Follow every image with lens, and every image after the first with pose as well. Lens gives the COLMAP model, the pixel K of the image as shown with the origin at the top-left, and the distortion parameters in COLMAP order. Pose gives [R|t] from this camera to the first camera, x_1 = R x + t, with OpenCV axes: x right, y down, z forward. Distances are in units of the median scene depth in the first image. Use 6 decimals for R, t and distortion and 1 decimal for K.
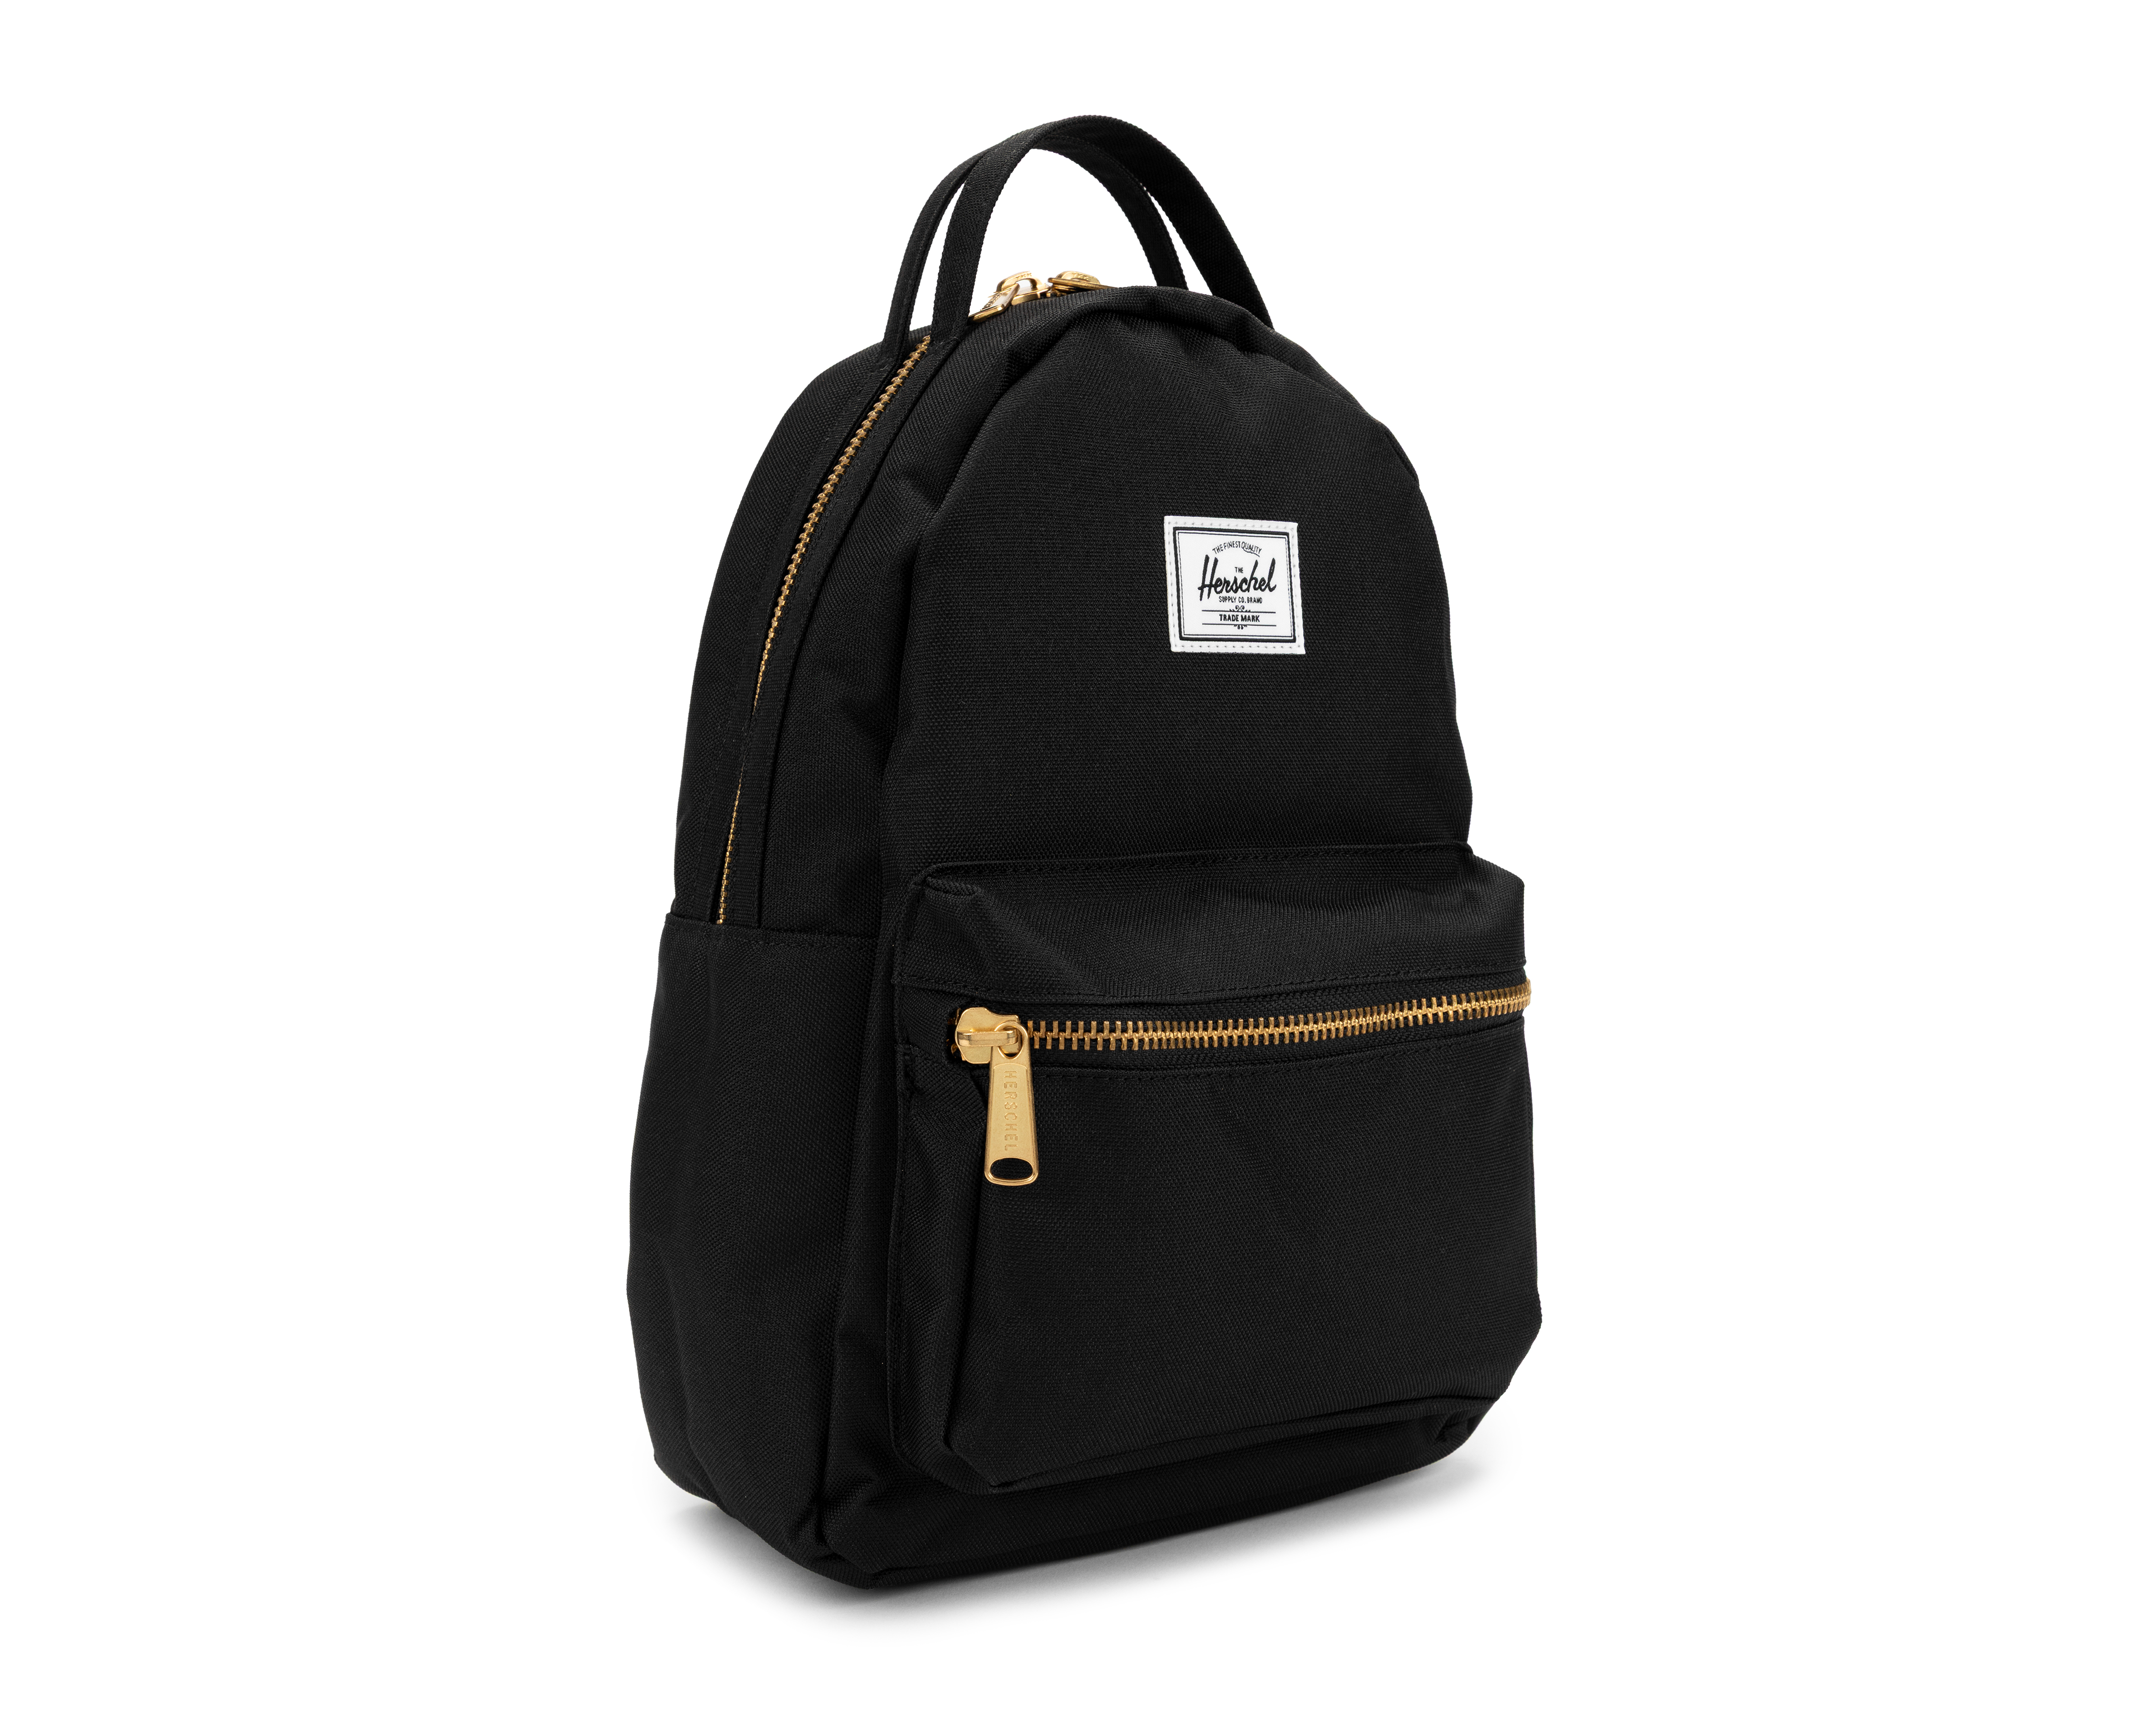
lens RADIAL K [[3314.8, 0, 1074.5], [0, 3314.8, 847.3], [0, 0, 1]] dist [0.258299, 0.000000]
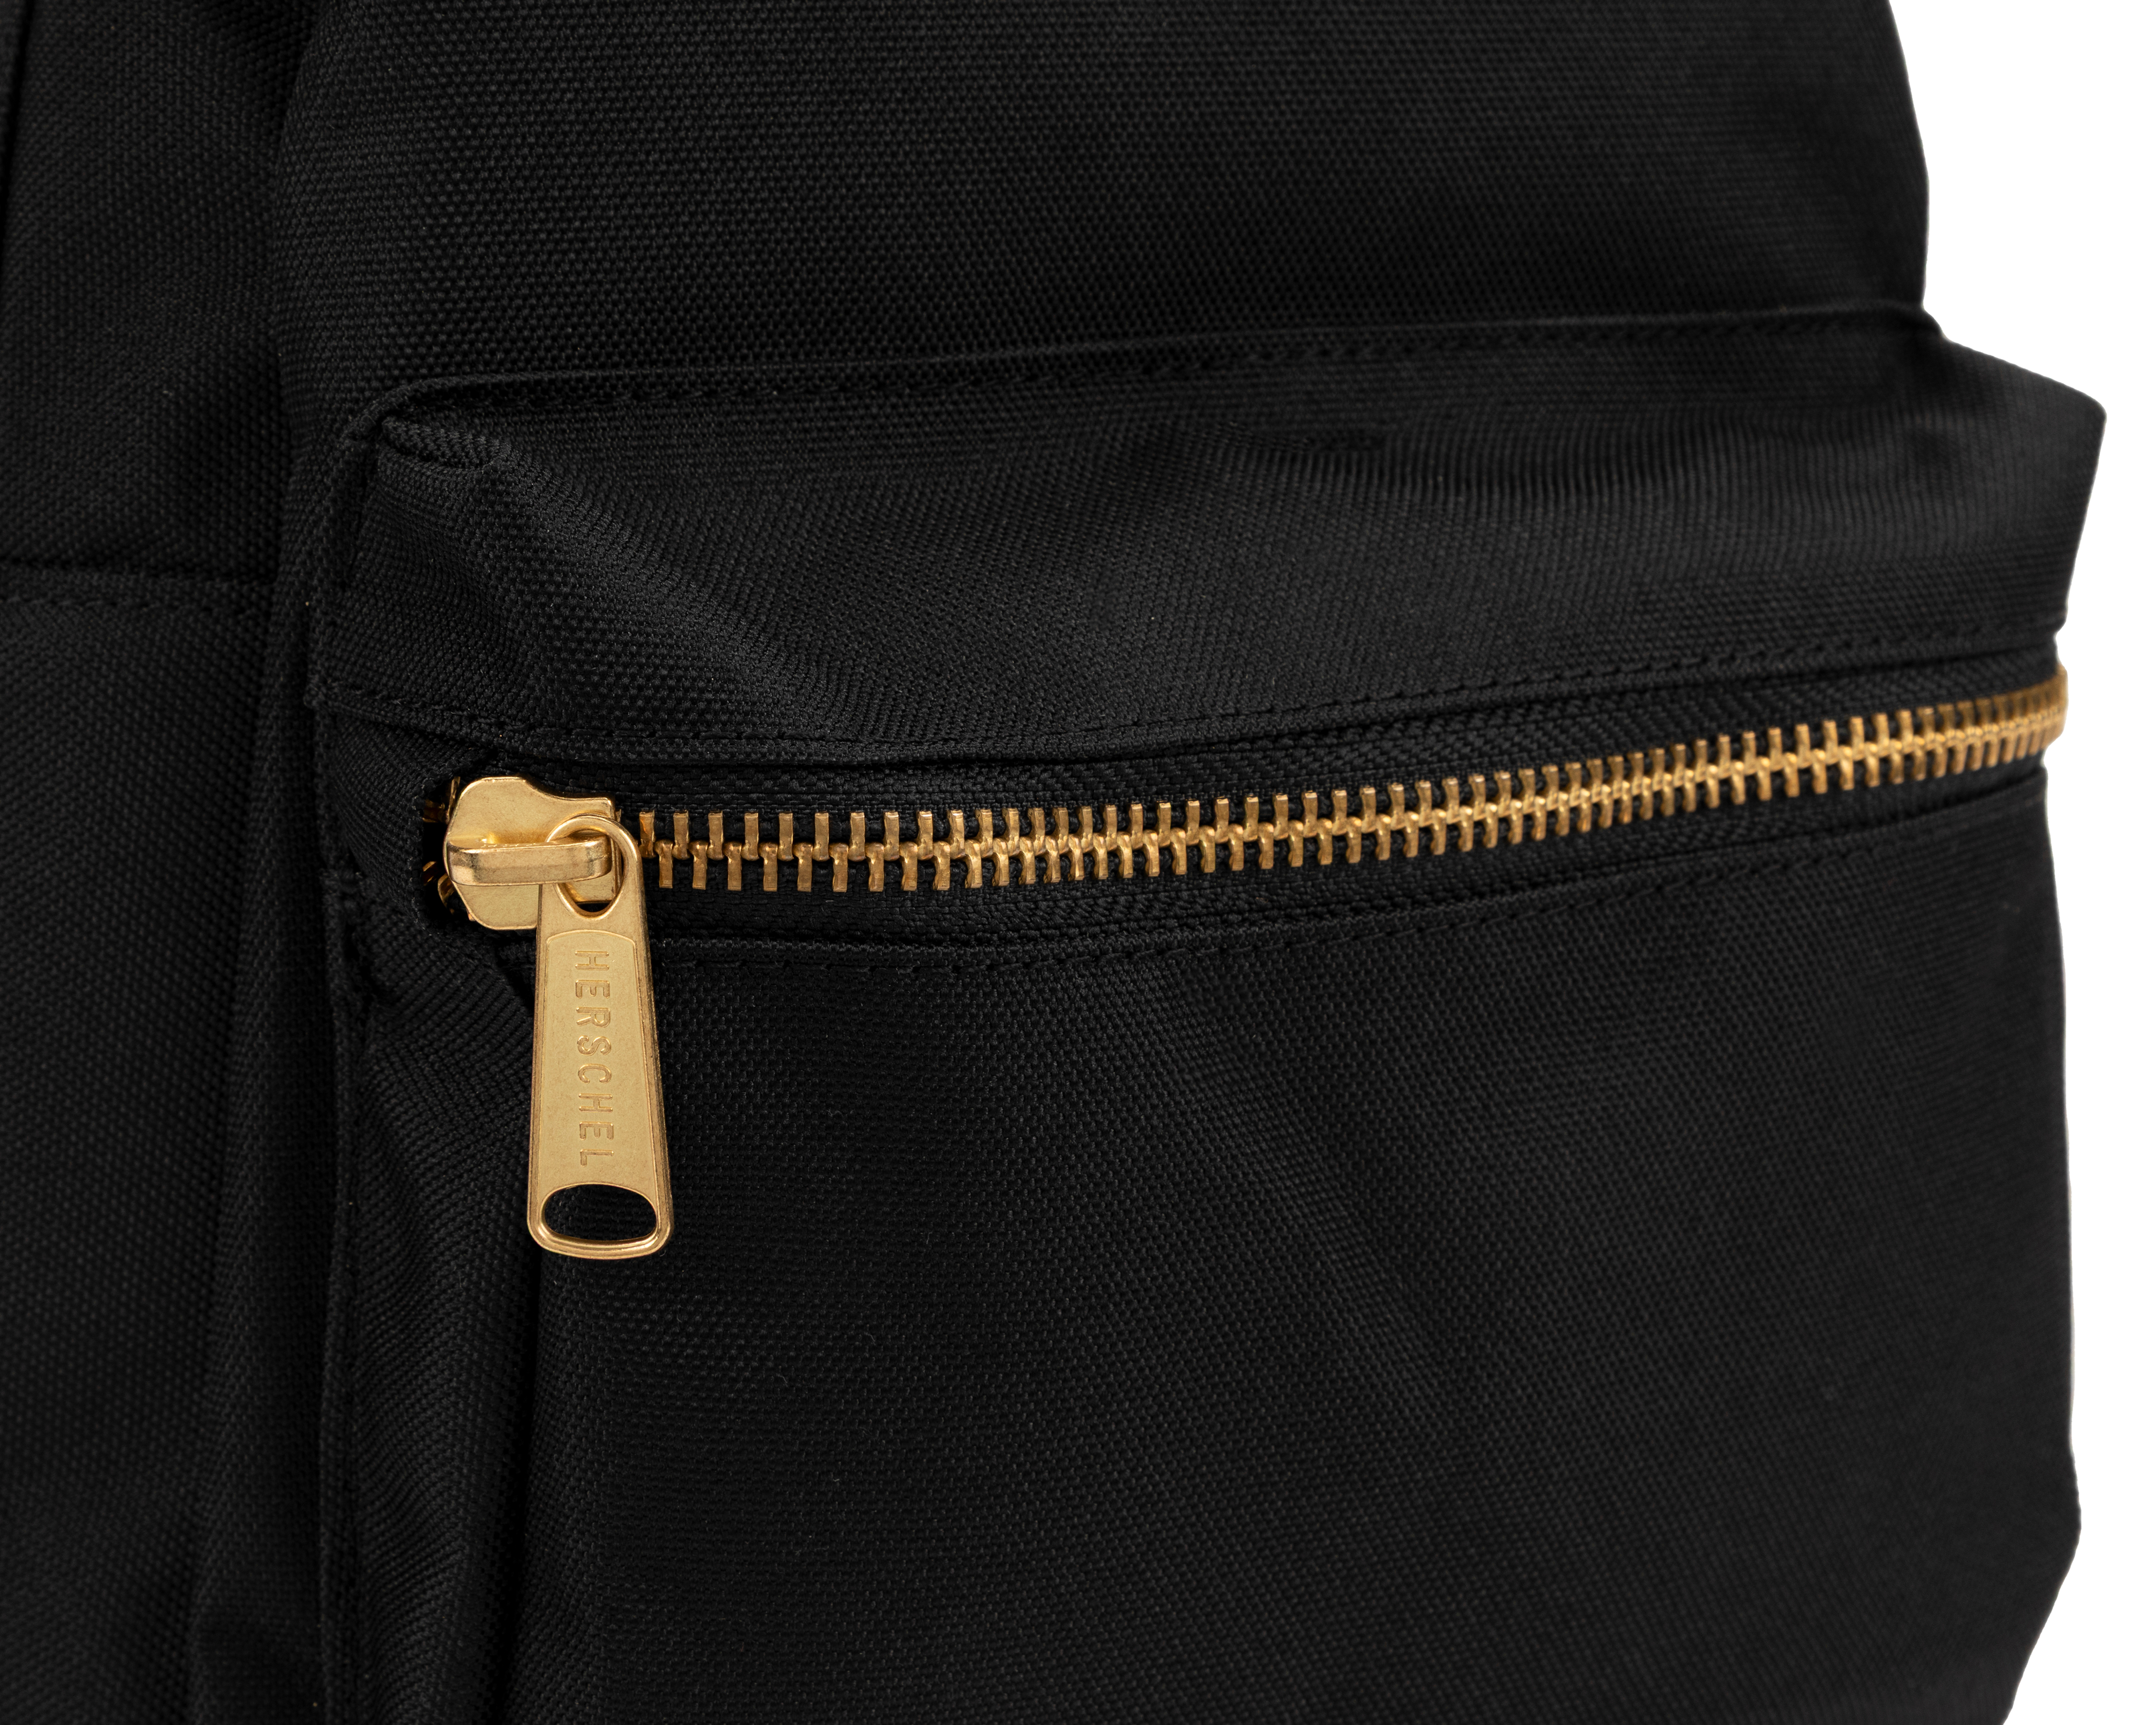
lens RADIAL K [[6200.3, 0, 1079.1], [0, 6200.3, 866.2], [0, 0, 1]] dist [-0.003871, 0.000000]
pose [[0.998111, -0.004892, -0.061248, 0.071298], [0.010154, 0.996252, 0.085898, 0.000361], [0.060598, -0.086357, 0.994420, 0.309034]]
